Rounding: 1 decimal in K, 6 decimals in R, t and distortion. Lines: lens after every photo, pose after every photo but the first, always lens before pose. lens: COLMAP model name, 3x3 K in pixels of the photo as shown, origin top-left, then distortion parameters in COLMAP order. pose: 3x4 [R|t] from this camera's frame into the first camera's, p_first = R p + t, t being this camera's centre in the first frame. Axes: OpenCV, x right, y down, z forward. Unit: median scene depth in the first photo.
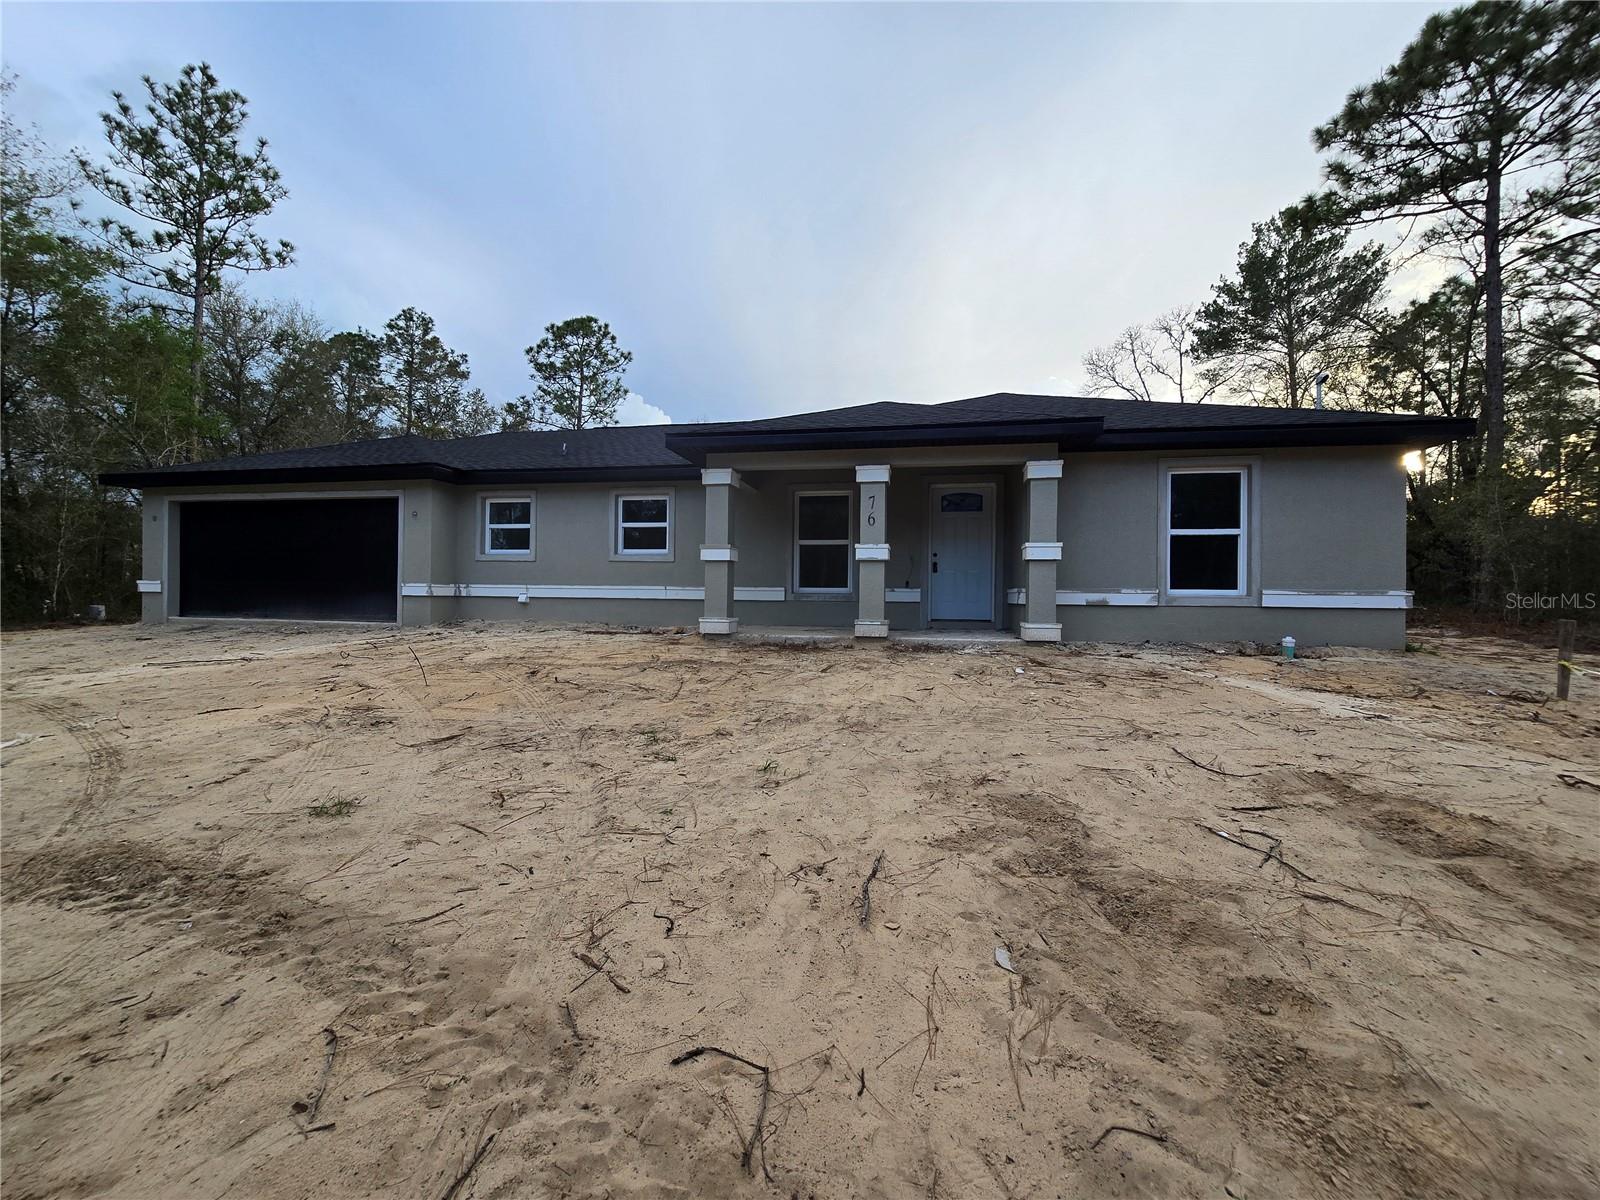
lens RADIAL K [[723.1, 0, 797.4], [0, 723.1, 604.9], [0, 0, 1]] dist [0.002241, 0.000886]
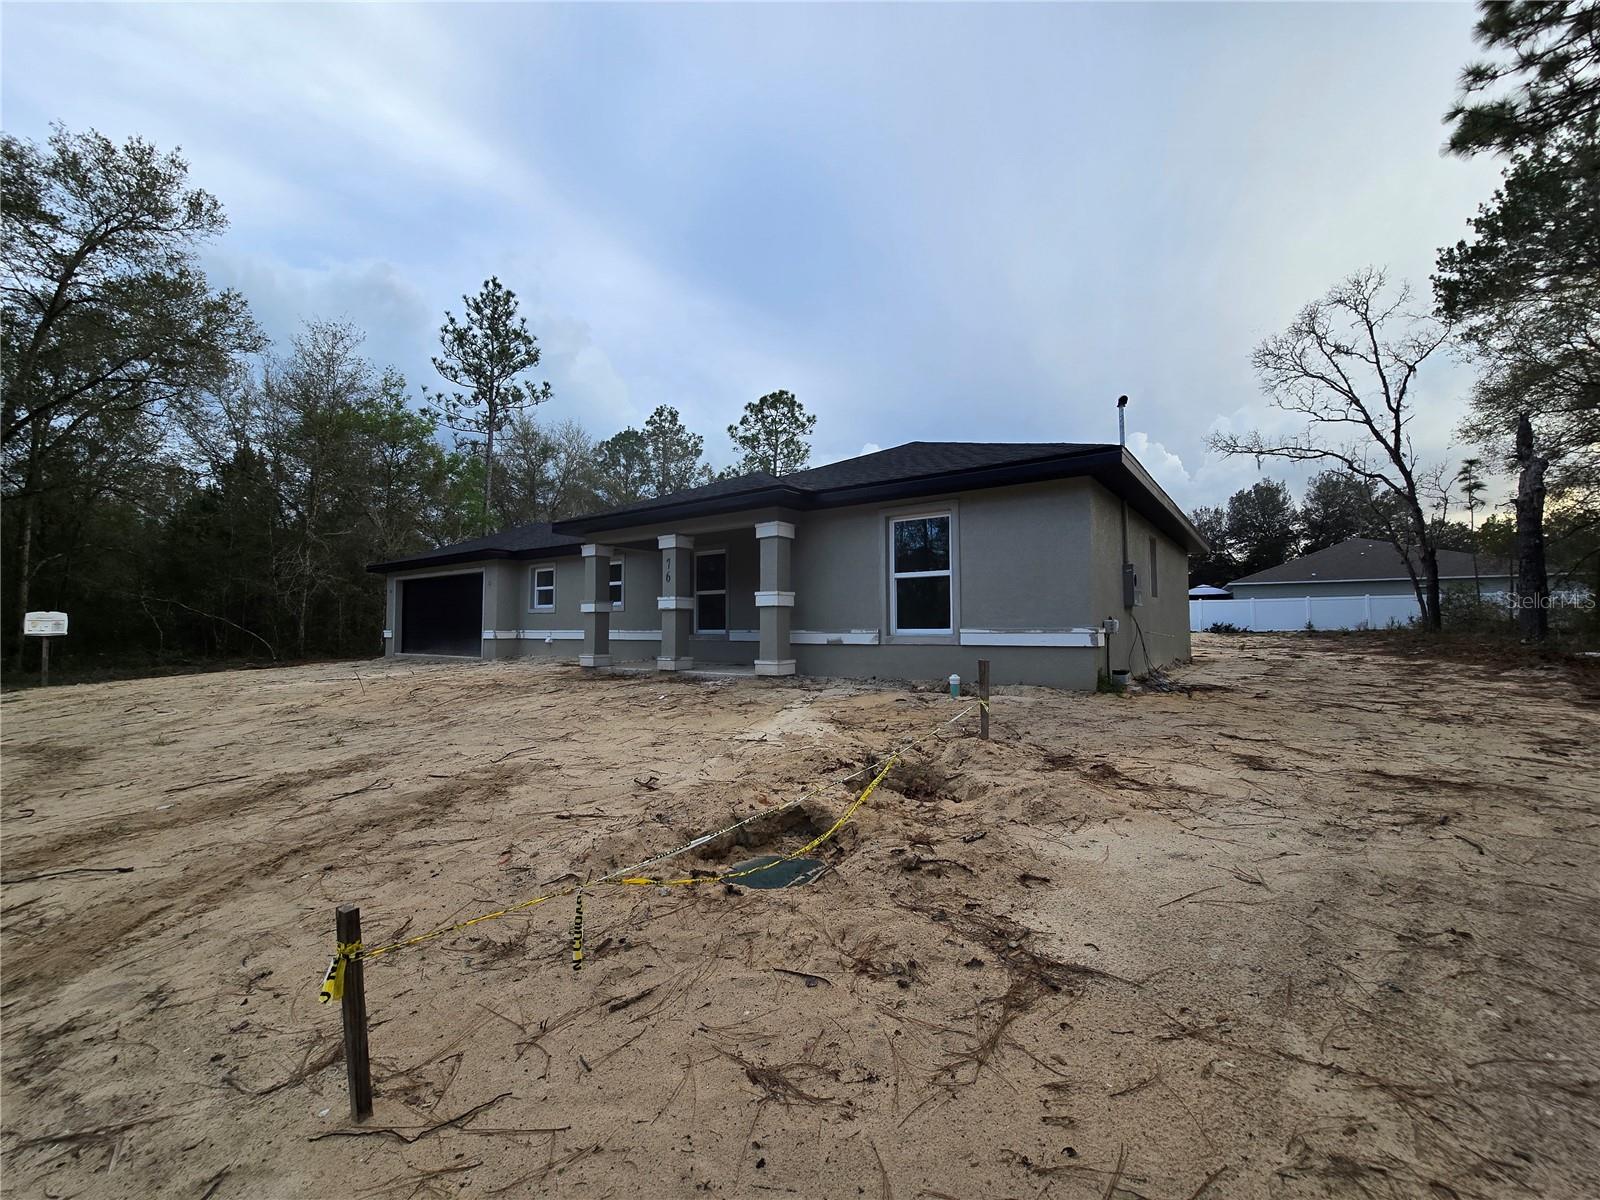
lens RADIAL K [[723.1, 0, 797.4], [0, 723.1, 604.9], [0, 0, 1]] dist [0.002241, 0.000886]
pose [[0.892786, -0.030276, -0.449463, 0.392234], [0.010589, 0.998874, -0.046252, -0.004146], [0.450357, 0.036534, 0.892101, -0.011292]]
